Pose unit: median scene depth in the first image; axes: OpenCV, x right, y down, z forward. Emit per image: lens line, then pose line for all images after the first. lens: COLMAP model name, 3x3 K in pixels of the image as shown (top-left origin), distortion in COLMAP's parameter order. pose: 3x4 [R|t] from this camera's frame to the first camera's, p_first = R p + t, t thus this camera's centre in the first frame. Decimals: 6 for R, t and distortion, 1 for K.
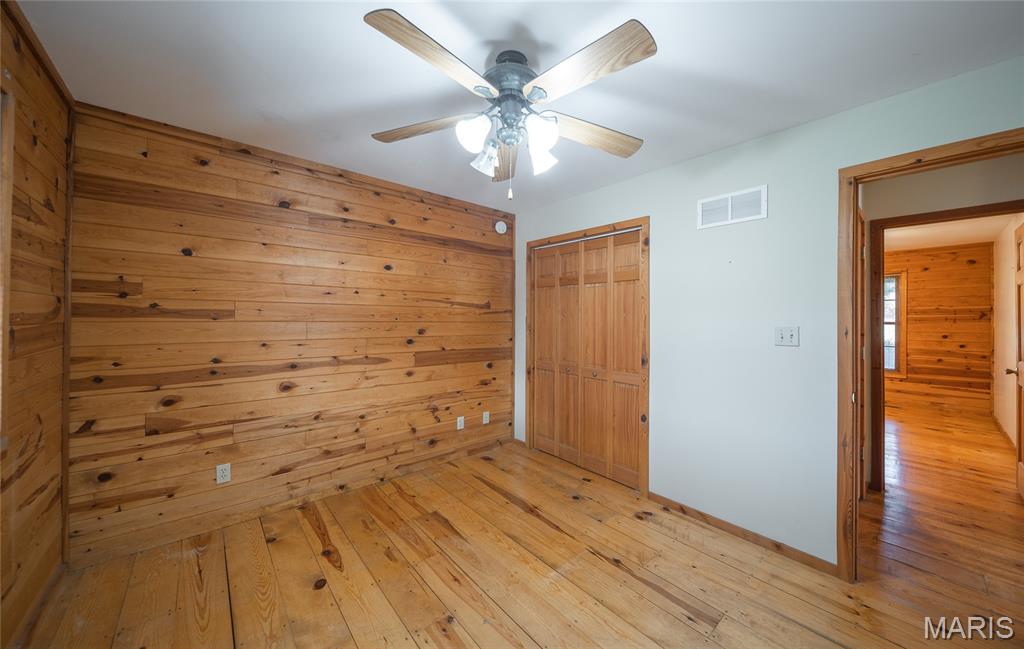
lens RADIAL K [[357.9, 0, 510.7], [0, 357.9, 314.6], [0, 0, 1]] dist [-0.000616, -0.000832]
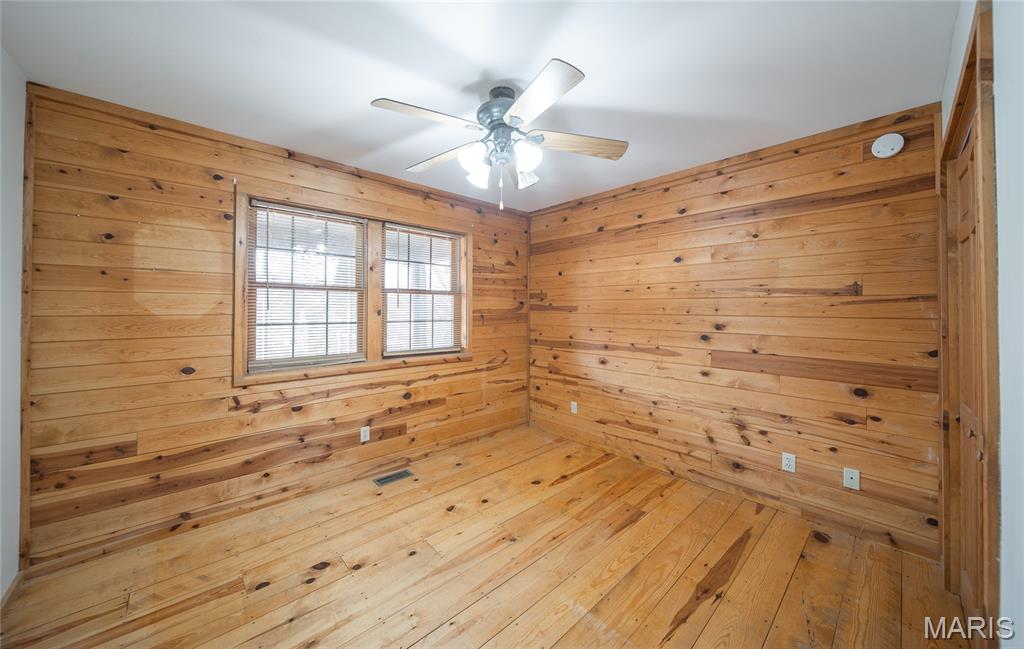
lens RADIAL K [[357.9, 0, 516.4], [0, 357.9, 308.2], [0, 0, 1]] dist [-0.000616, -0.000832]
pose [[0.047168, -0.013199, -0.998800, 0.720517], [0.004543, 0.999905, -0.012999, 0.014594], [0.998877, -0.003924, 0.047223, 0.599117]]
